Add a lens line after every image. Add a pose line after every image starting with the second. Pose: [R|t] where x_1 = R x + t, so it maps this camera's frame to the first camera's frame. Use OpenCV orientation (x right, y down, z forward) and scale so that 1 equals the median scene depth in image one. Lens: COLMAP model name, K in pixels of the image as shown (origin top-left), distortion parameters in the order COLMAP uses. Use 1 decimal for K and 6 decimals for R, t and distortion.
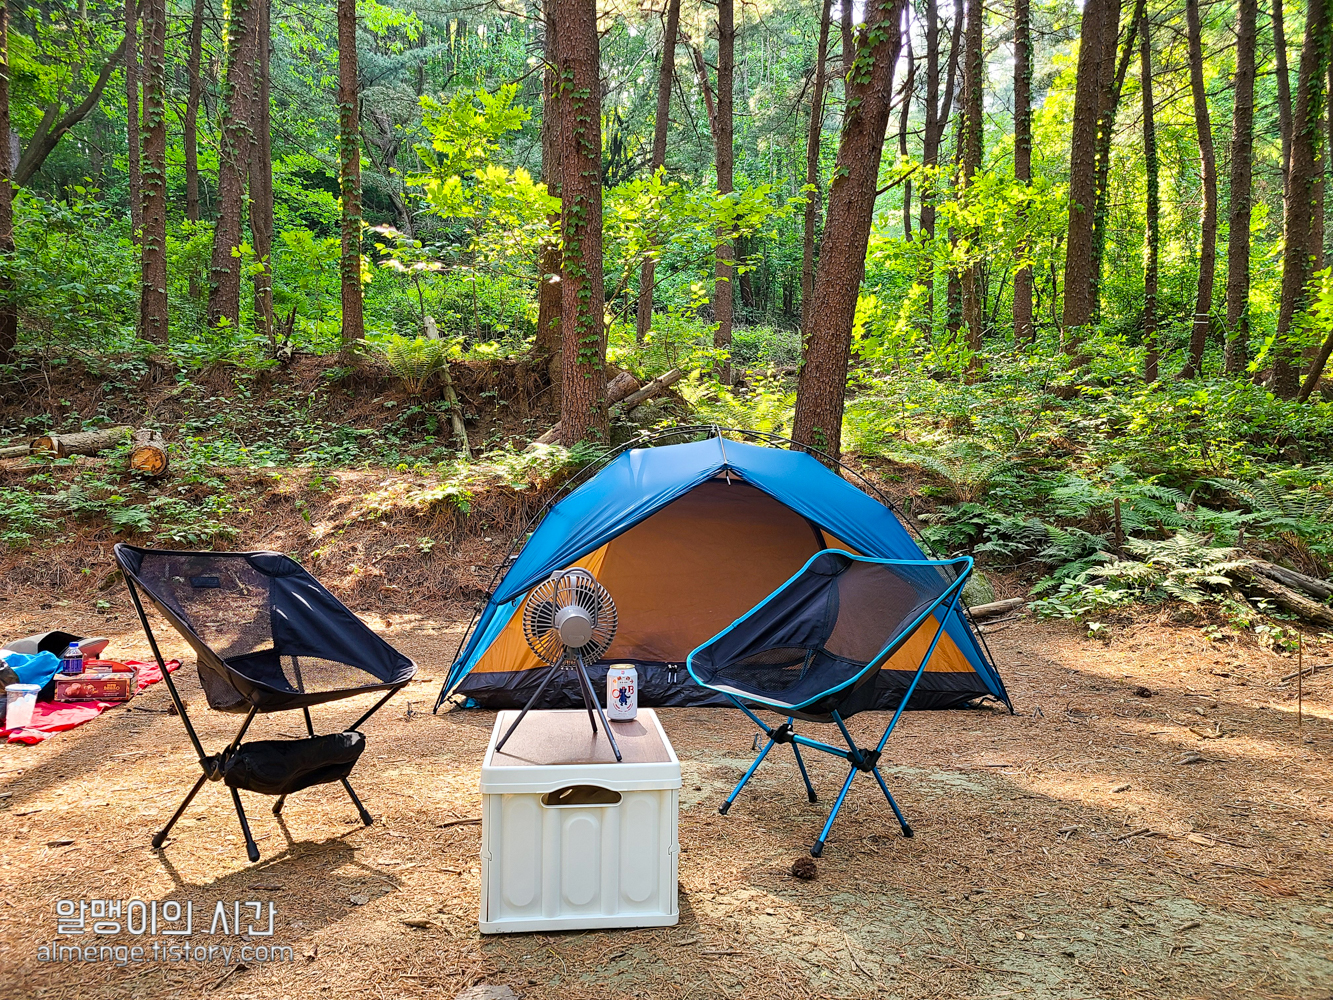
lens RADIAL K [[987.4, 0, 661.6], [0, 987.4, 501.4], [0, 0, 1]] dist [0.035168, -0.003741]
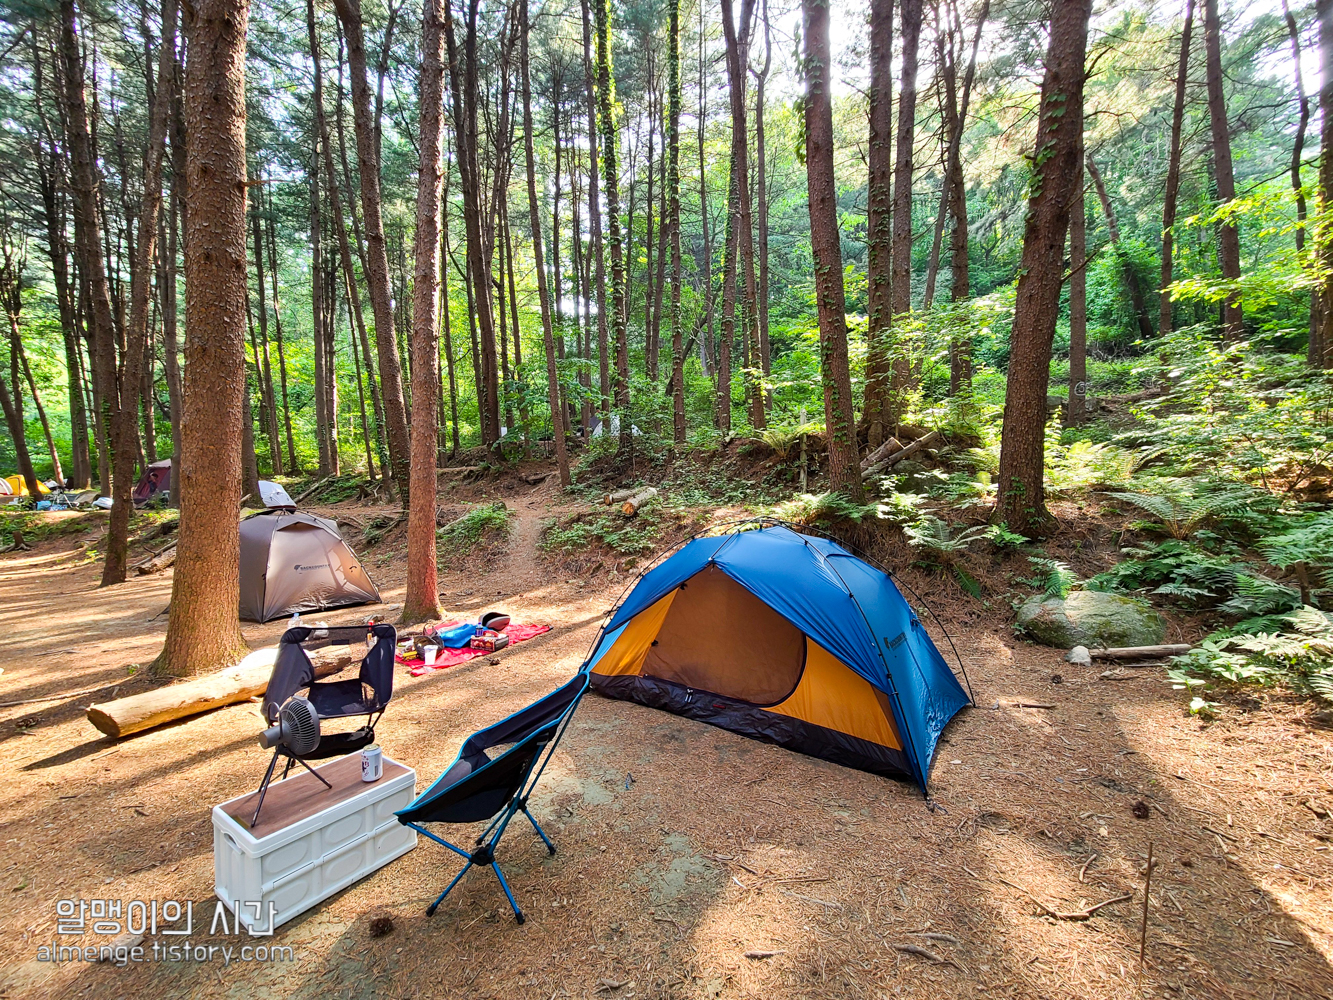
lens RADIAL K [[538.9, 0, 661.0], [0, 538.9, 504.3], [0, 0, 1]] dist [-0.000604, -0.000246]
pose [[0.758048, -0.012938, -0.652071, 0.282805], [0.030736, 0.999401, 0.015902, -0.068611], [0.651474, -0.032097, 0.757992, 0.198519]]
